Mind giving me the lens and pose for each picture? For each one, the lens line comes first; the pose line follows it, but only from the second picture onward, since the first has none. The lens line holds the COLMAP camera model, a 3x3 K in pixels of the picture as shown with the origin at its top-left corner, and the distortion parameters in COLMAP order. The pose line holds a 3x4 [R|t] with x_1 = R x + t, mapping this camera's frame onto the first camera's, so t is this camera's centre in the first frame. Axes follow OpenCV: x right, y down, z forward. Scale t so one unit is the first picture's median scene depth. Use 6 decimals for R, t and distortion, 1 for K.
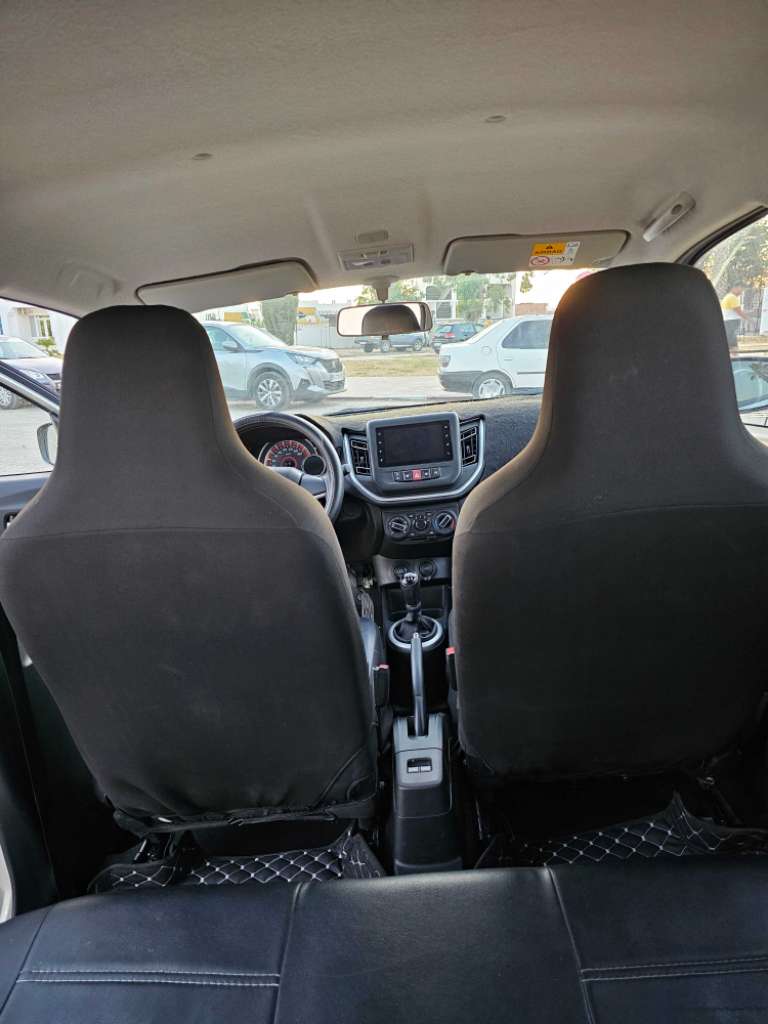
lens RADIAL K [[650.7, 0, 384.0], [0, 650.7, 512.0], [0, 0, 1]] dist [0.030374, -0.001066]
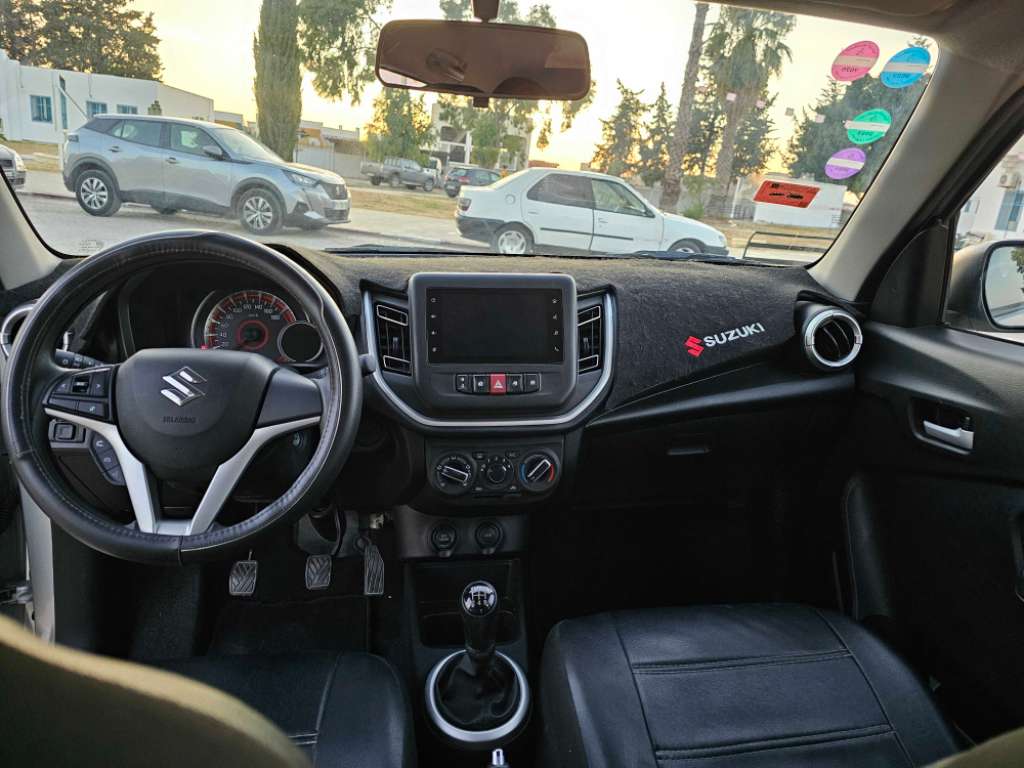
lens RADIAL K [[650.7, 0, 512.0], [0, 650.7, 384.0], [0, 0, 1]] dist [0.030374, -0.001066]
pose [[0.975246, 0.080515, 0.205943, -0.038610], [-0.088167, 0.995705, 0.028237, -0.056566], [-0.202785, -0.045696, 0.978157, 0.360480]]
